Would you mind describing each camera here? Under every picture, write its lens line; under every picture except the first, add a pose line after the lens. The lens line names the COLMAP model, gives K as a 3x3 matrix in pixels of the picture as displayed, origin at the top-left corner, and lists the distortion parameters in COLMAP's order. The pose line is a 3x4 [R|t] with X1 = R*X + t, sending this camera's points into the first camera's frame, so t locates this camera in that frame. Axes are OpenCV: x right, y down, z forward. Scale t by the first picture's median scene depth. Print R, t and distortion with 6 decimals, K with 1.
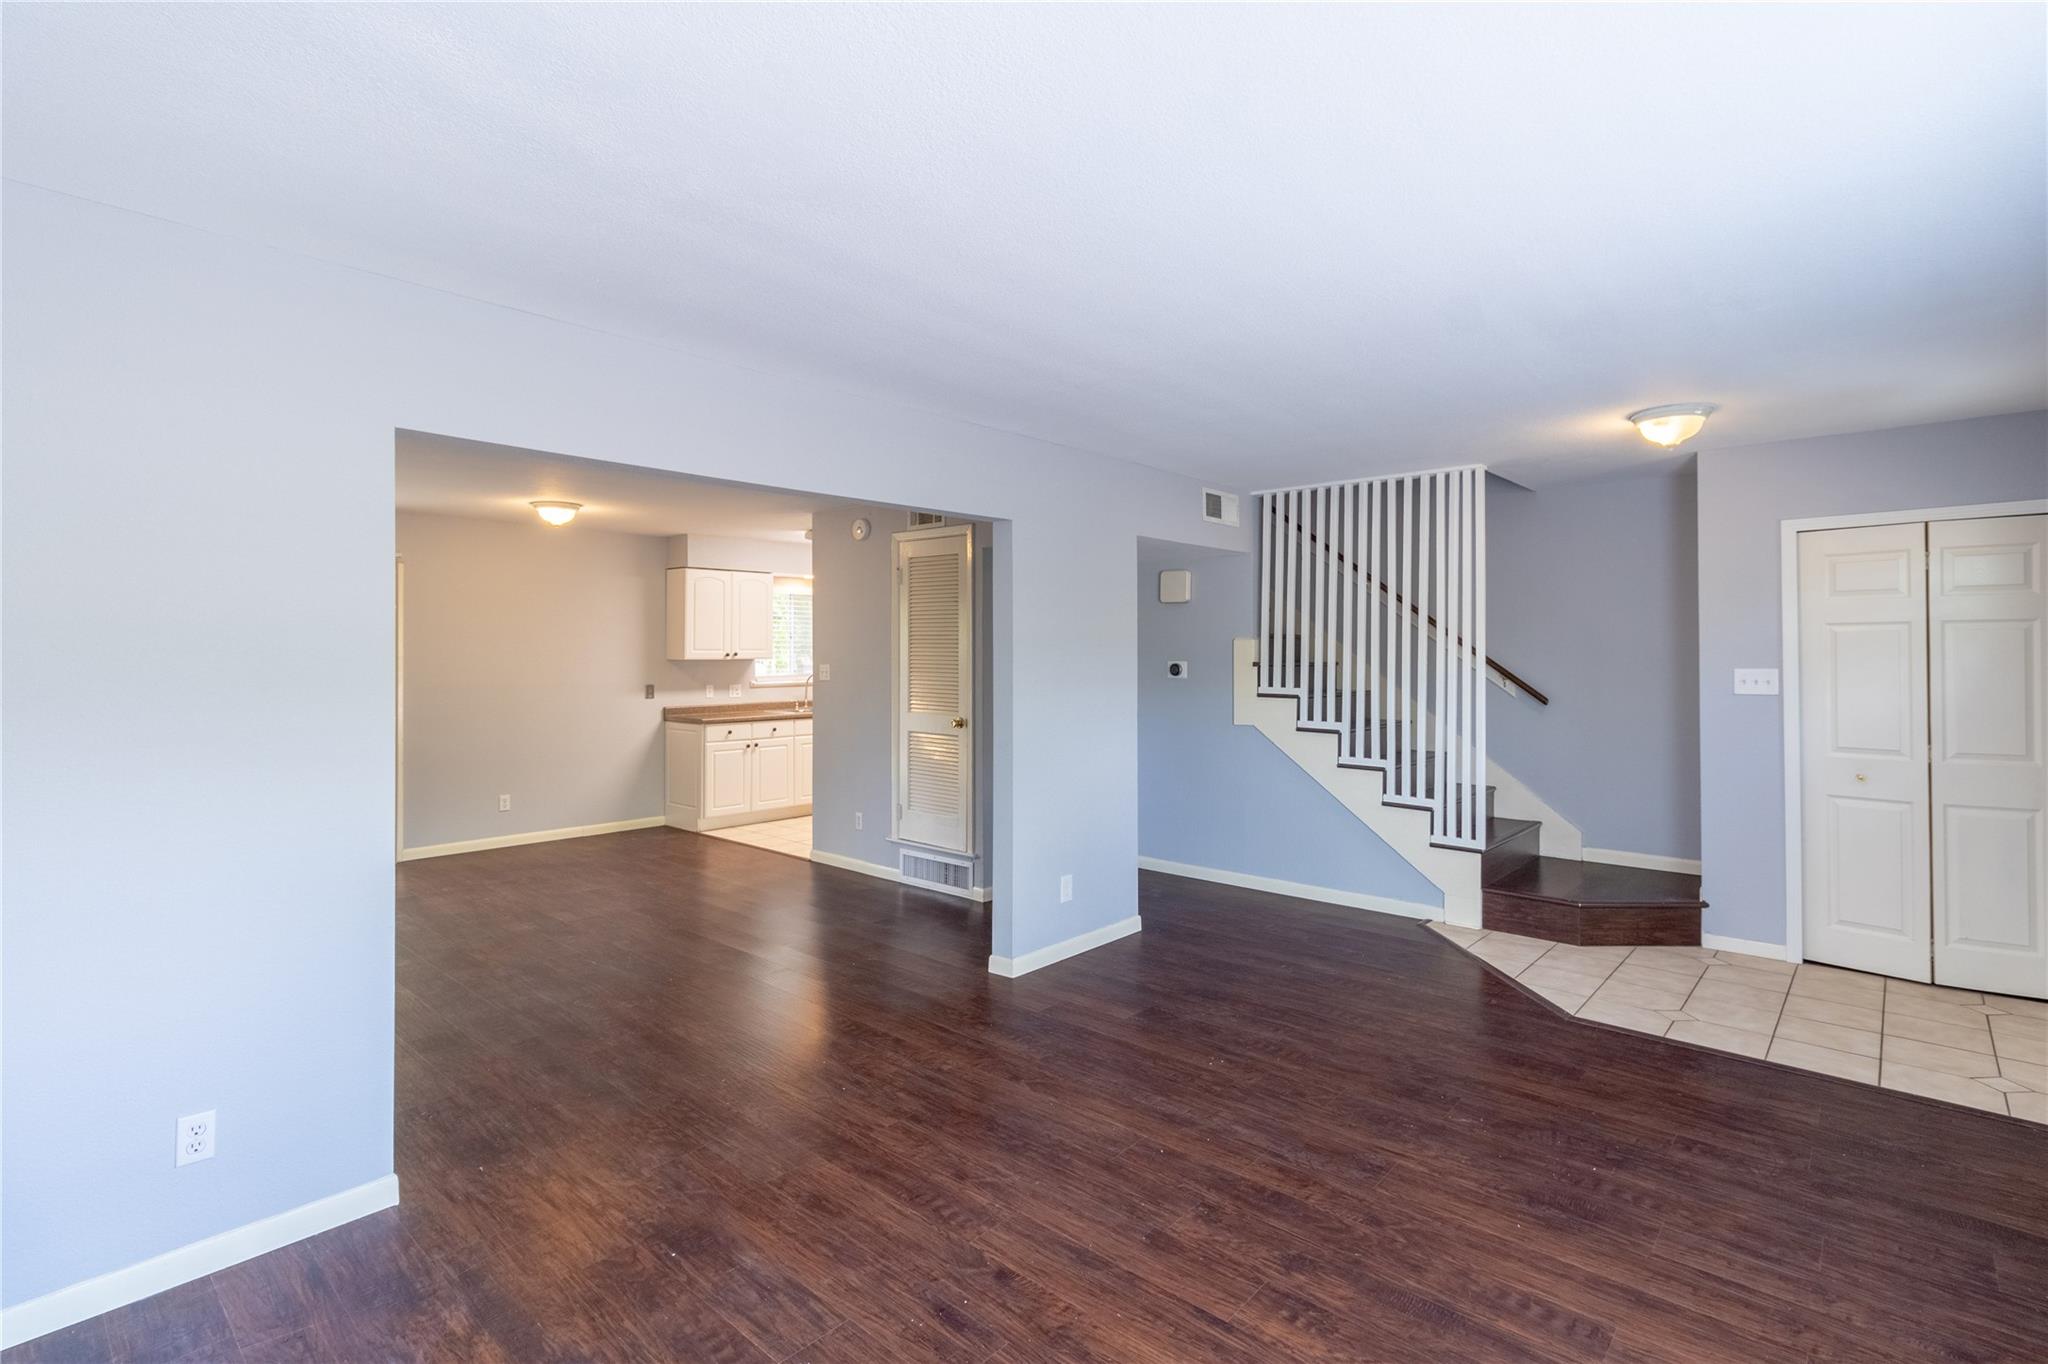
lens RADIAL K [[951.0, 0, 1032.9], [0, 951.0, 645.9], [0, 0, 1]] dist [0.000904, 0.000221]
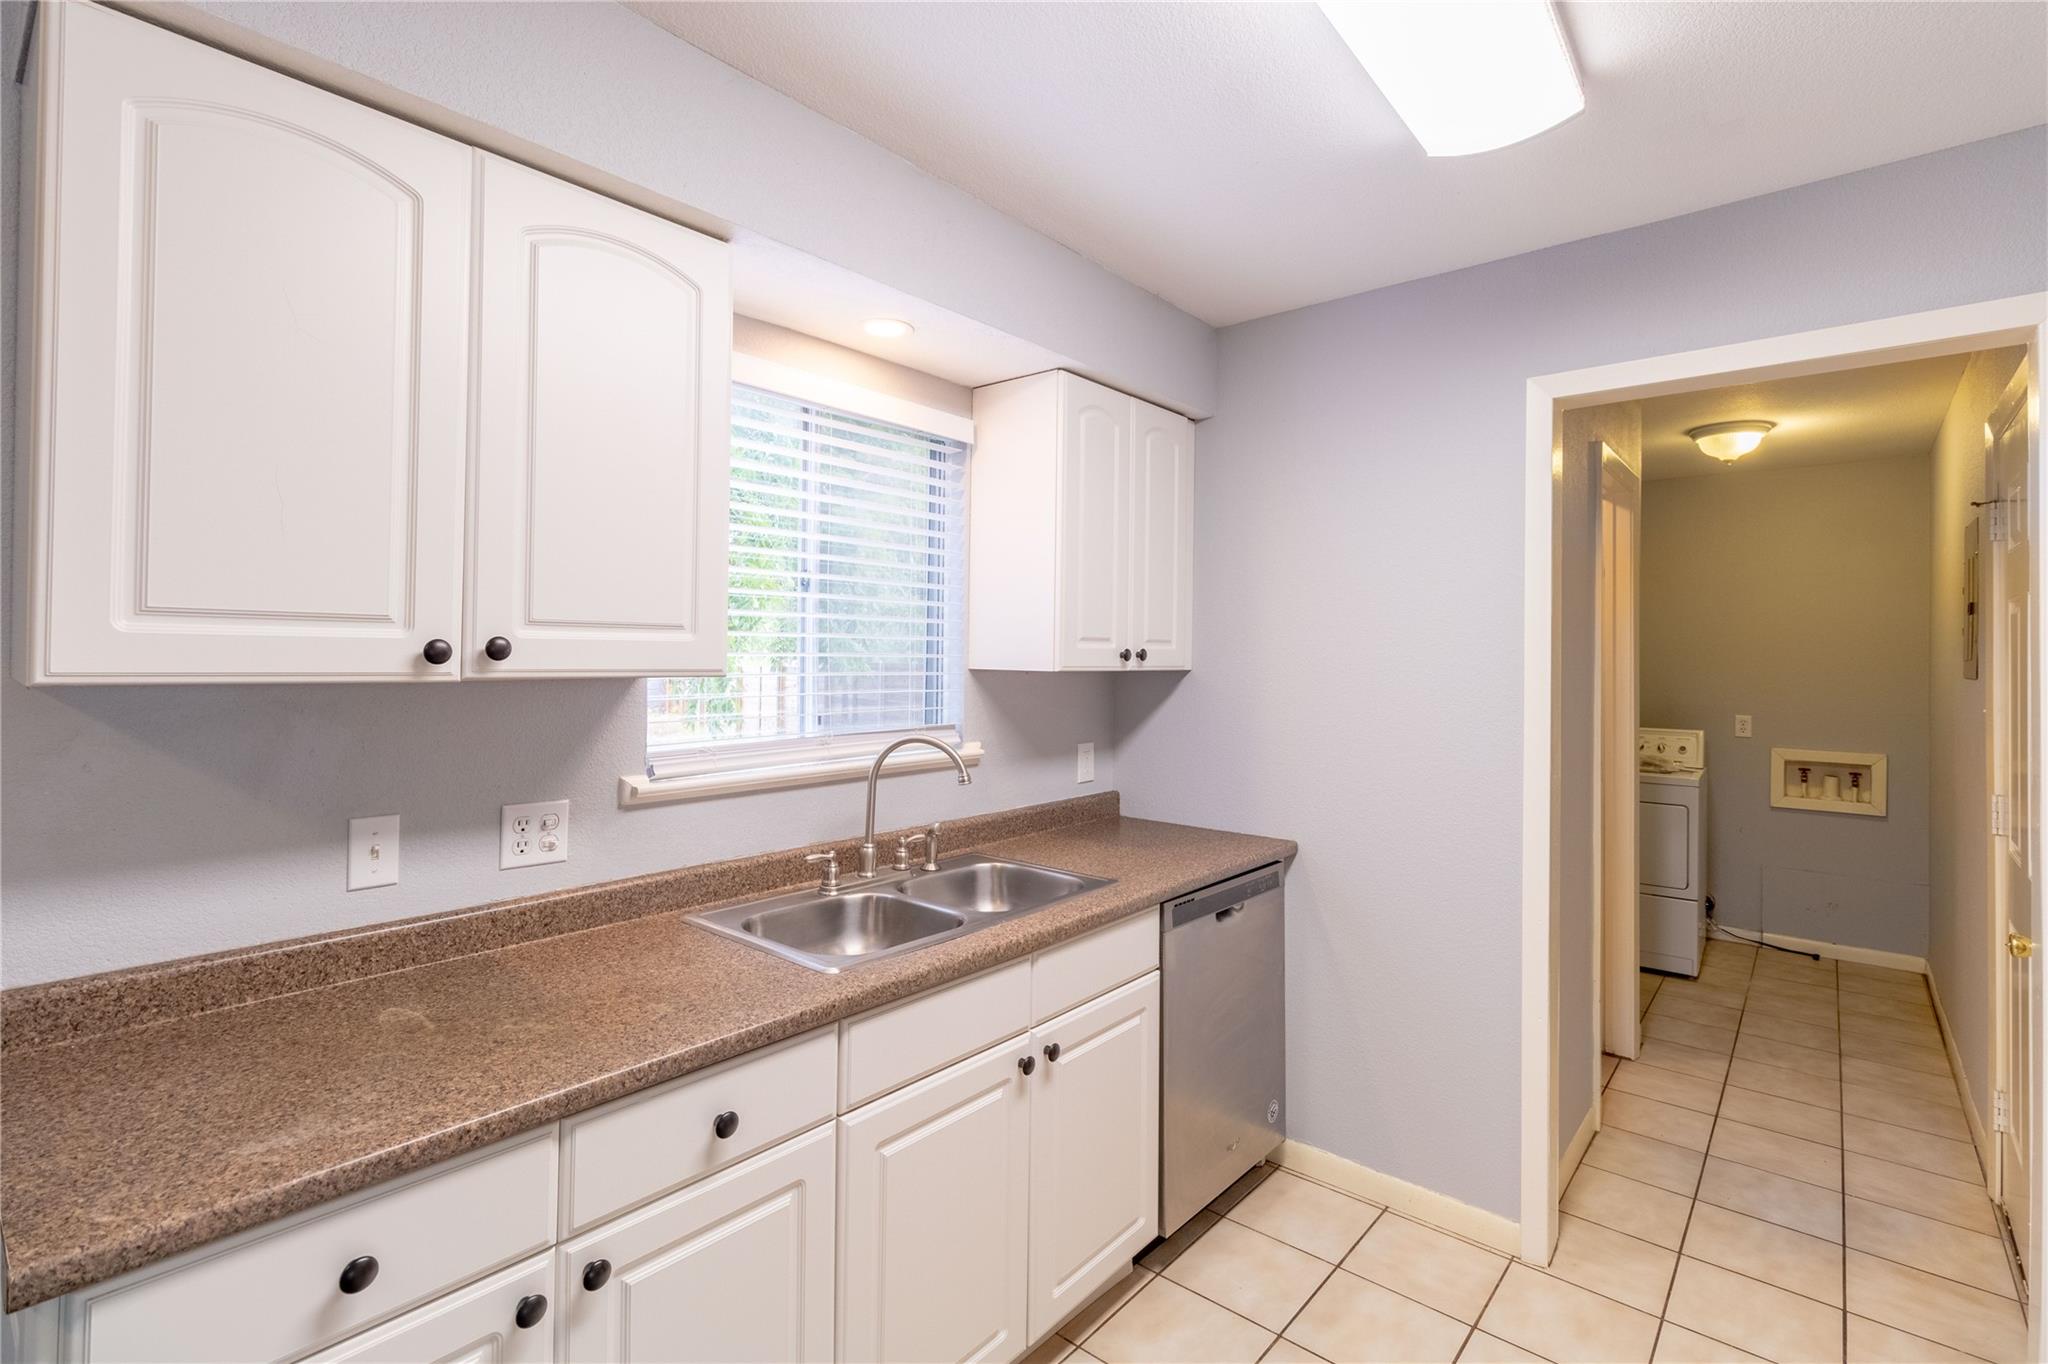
lens RADIAL K [[951.0, 0, 1032.9], [0, 951.0, 645.9], [0, 0, 1]] dist [0.000904, 0.000221]
pose [[0.999478, 0.012697, 0.029711, -0.425088], [-0.012711, 0.999919, 0.000285, 0.012683], [-0.029705, -0.000662, 0.999558, 1.578387]]
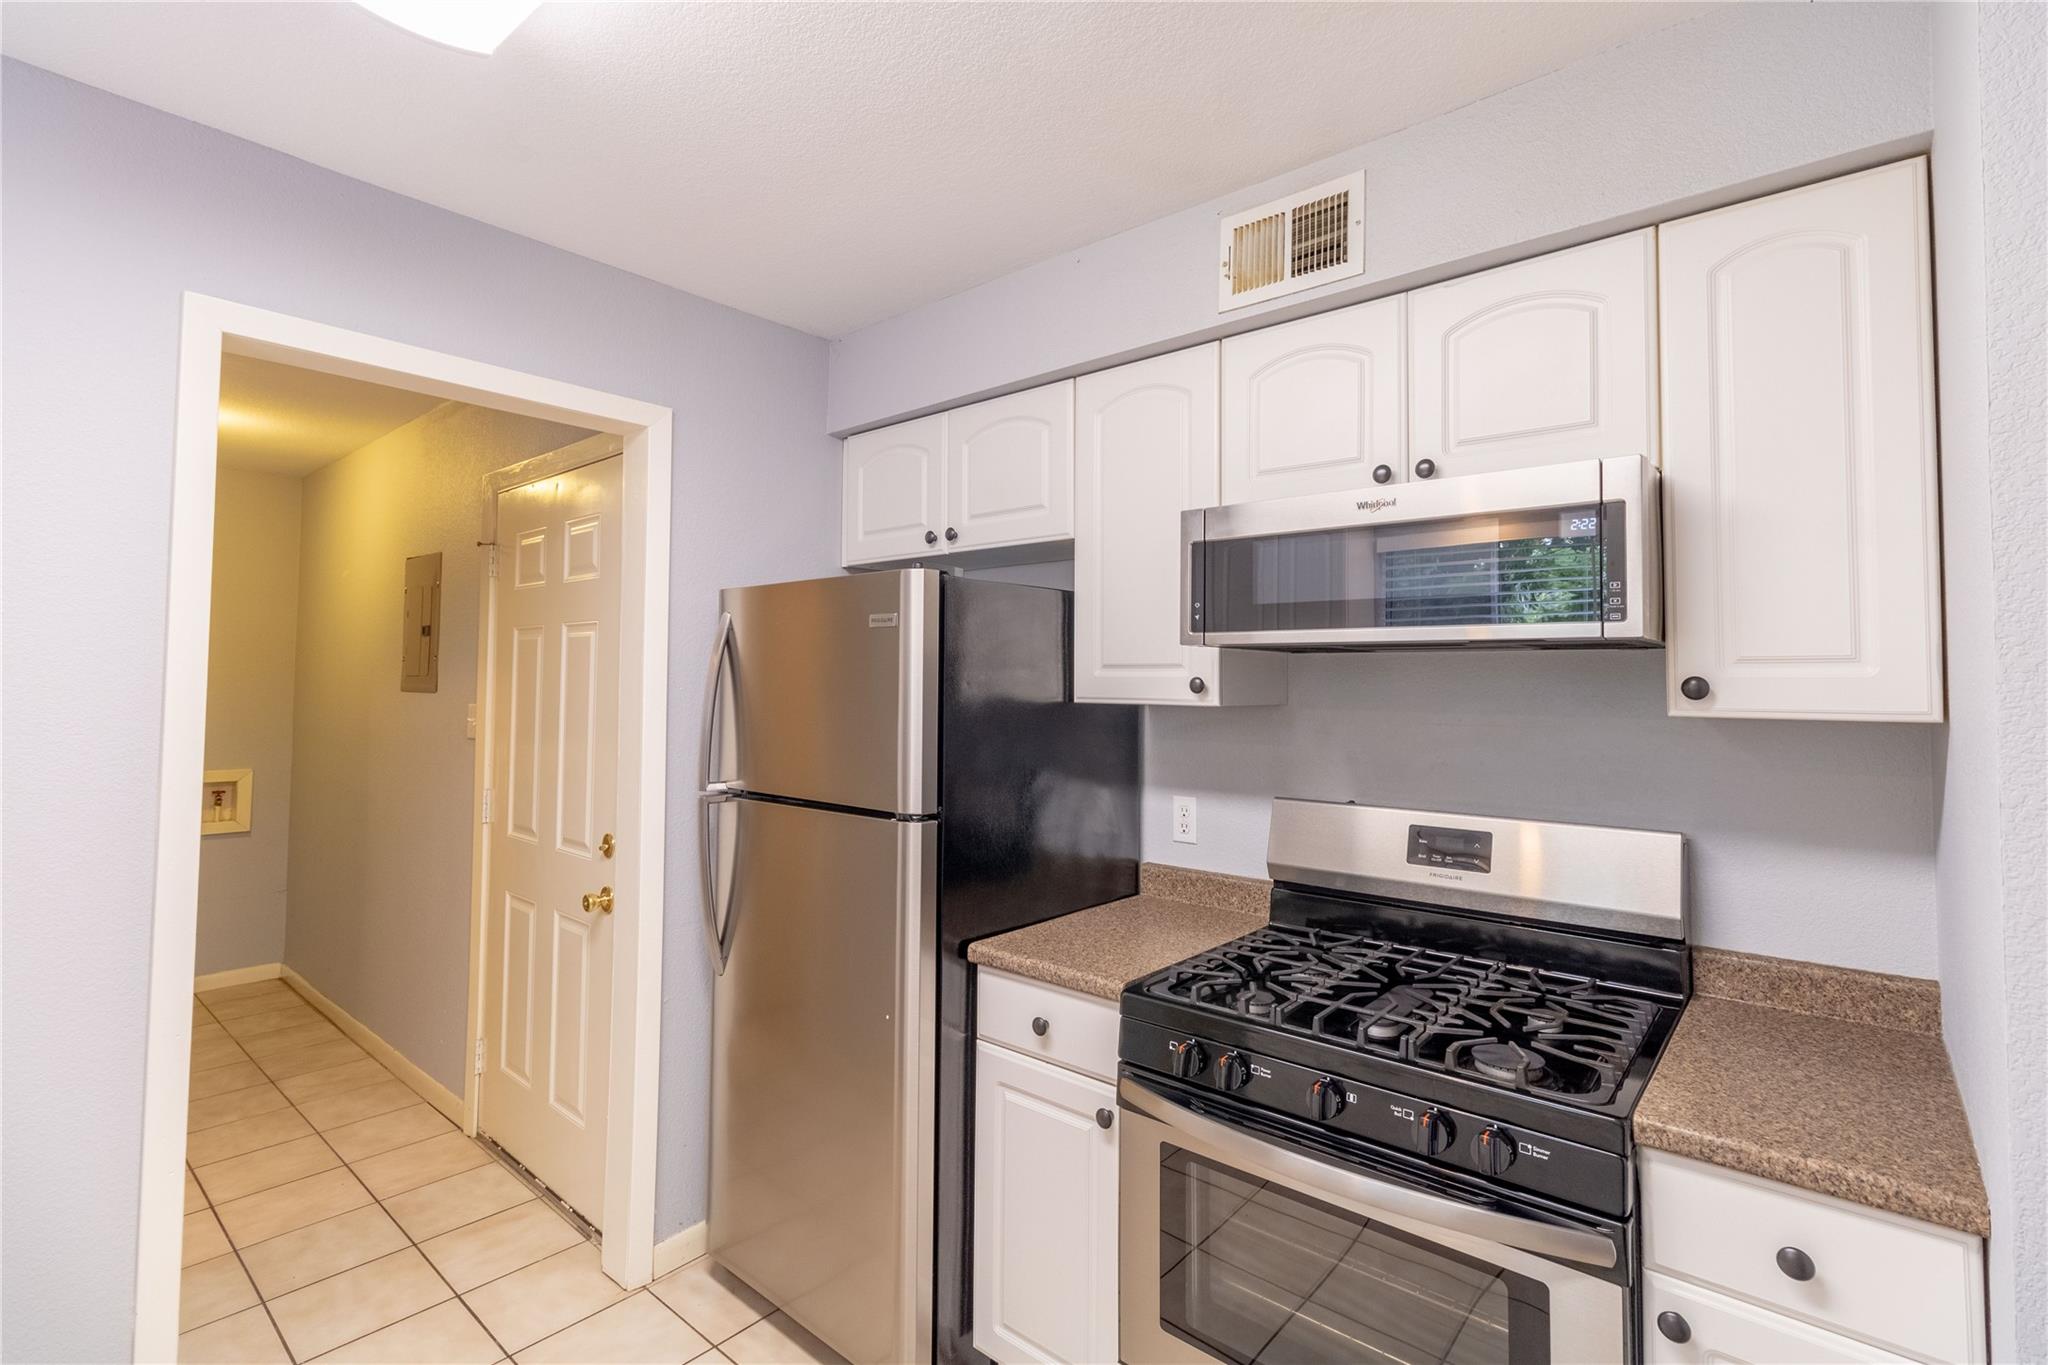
lens RADIAL K [[949.1, 0, 1041.8], [0, 949.1, 645.9], [0, 0, 1]] dist [-0.000270, 0.000515]
pose [[-0.027194, 0.041166, 0.998782, -0.525228], [-0.016981, 0.998988, -0.041637, 0.014501], [-0.999486, -0.018092, -0.026468, 1.762172]]
